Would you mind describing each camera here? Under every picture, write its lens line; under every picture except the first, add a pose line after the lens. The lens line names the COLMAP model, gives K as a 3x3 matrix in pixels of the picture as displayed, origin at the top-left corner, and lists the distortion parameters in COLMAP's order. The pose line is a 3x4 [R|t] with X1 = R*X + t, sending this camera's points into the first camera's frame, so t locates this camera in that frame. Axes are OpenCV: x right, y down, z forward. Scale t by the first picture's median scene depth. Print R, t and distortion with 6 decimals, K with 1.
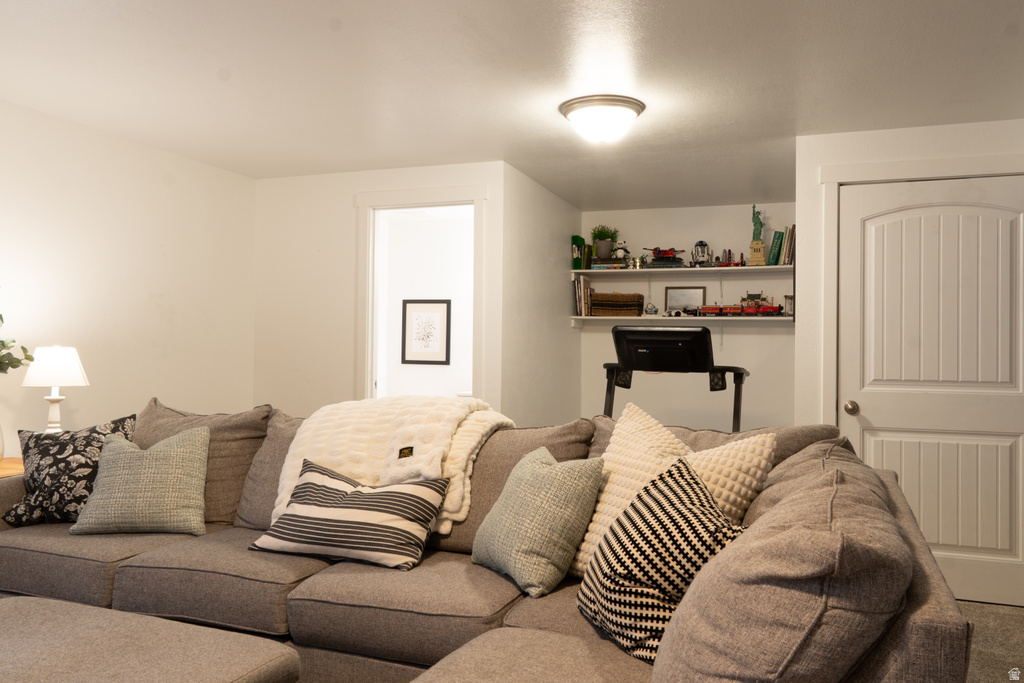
lens RADIAL K [[799.0, 0, 518.9], [0, 799.0, 344.9], [0, 0, 1]] dist [0.021335, -0.010392]
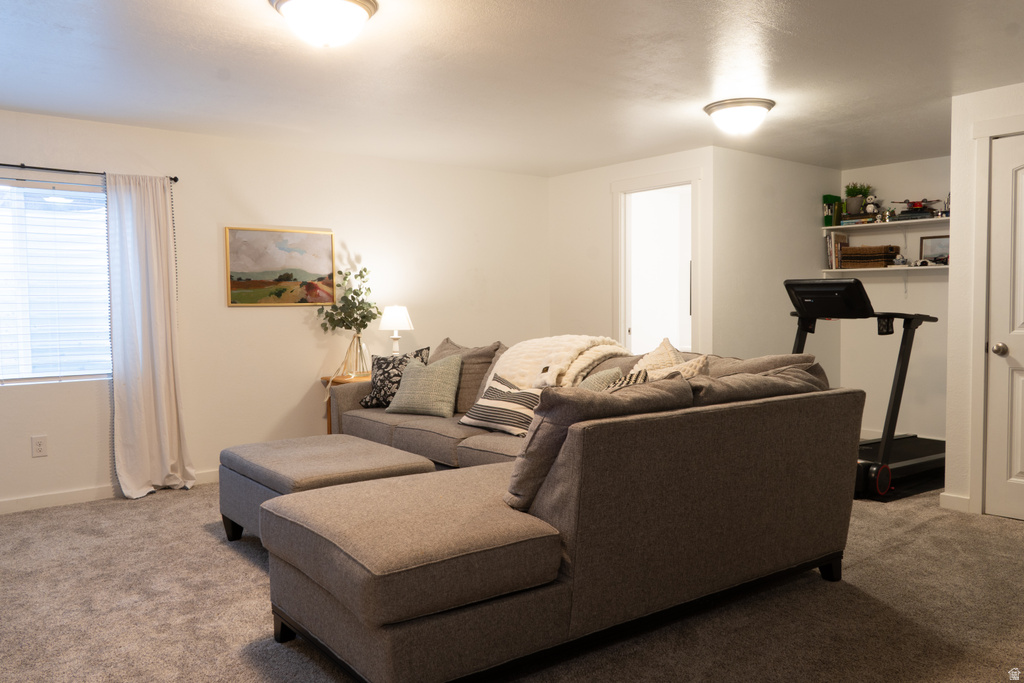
lens RADIAL K [[799.0, 0, 515.3], [0, 799.0, 342.0], [0, 0, 1]] dist [0.021335, -0.010392]
pose [[0.859335, 0.004223, -0.511396, 0.408582], [0.022371, 0.998698, 0.045838, 0.004841], [0.510923, -0.050830, 0.858122, -0.245967]]
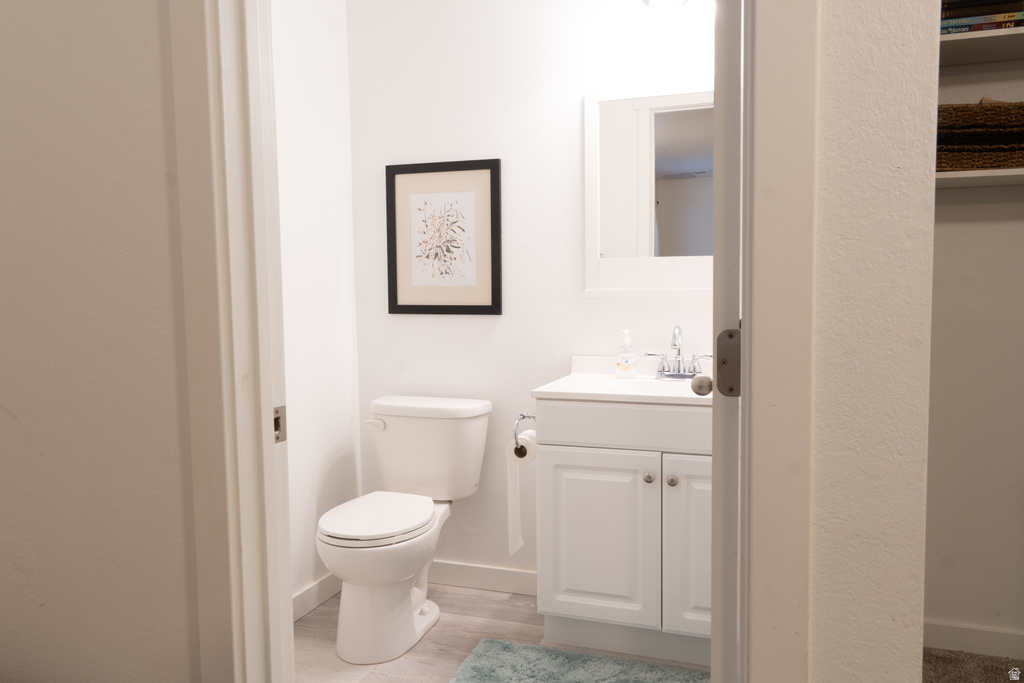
lens RADIAL K [[799.0, 0, 516.6], [0, 799.0, 341.3], [0, 0, 1]] dist [0.021335, -0.010392]
pose [[0.999672, -0.024992, 0.005616, -0.139201], [0.024459, 0.996446, 0.080608, 0.008978], [-0.007610, -0.080444, 0.996730, 0.978578]]
